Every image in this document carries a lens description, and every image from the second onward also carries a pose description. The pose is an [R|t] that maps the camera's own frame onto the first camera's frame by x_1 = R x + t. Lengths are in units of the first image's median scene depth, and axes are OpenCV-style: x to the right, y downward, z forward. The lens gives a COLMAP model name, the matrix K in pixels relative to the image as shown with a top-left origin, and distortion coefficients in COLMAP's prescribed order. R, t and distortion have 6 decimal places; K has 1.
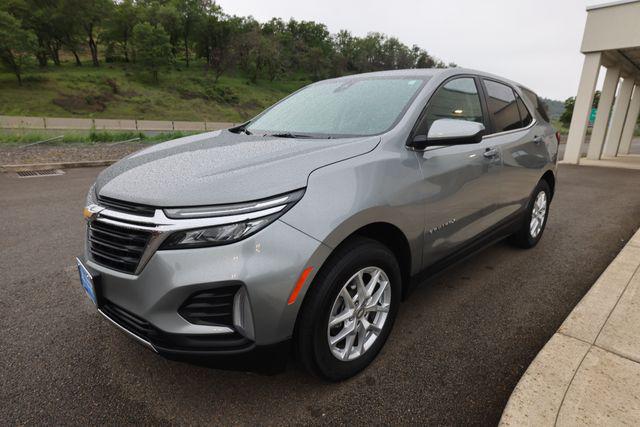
lens RADIAL K [[379.8, 0, 330.1], [0, 379.8, 204.9], [0, 0, 1]] dist [-0.020920, 0.033129]
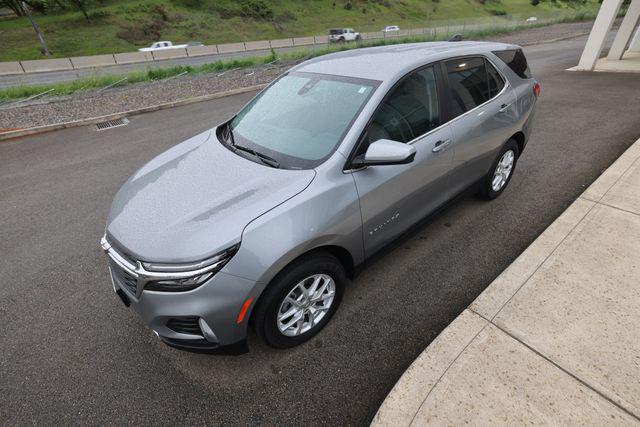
lens RADIAL K [[313.3, 0, 327.0], [0, 313.3, 212.9], [0, 0, 1]] dist [-0.035657, 0.020313]
pose [[0.991546, -0.017442, -0.128578, 0.020449], [0.058793, 0.943758, 0.325367, -0.026254], [0.115671, -0.330176, 0.936805, 0.004802]]
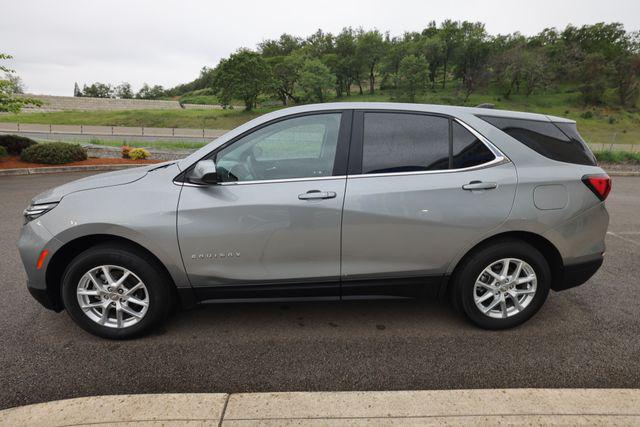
lens RADIAL K [[335.5, 0, 320.2], [0, 335.5, 208.6], [0, 0, 1]] dist [-0.036658, 0.028998]
pose [[0.733173, 0.153611, -0.662466, 0.095416], [-0.152807, 0.986456, 0.059621, -0.015433], [0.662652, 0.057517, 0.746716, 0.039033]]
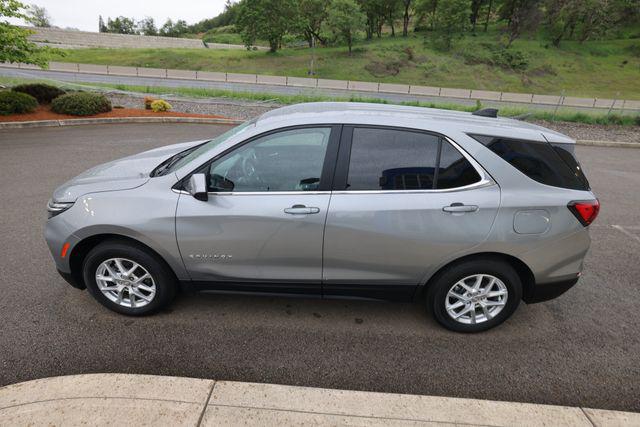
lens RADIAL K [[332.1, 0, 318.2], [0, 332.1, 211.4], [0, 0, 1]] dist [-0.035825, 0.027051]
pose [[0.671644, 0.308757, -0.673471, 0.101495], [-0.193859, 0.950592, 0.242472, -0.034745], [0.715061, -0.032296, 0.698316, 0.041885]]
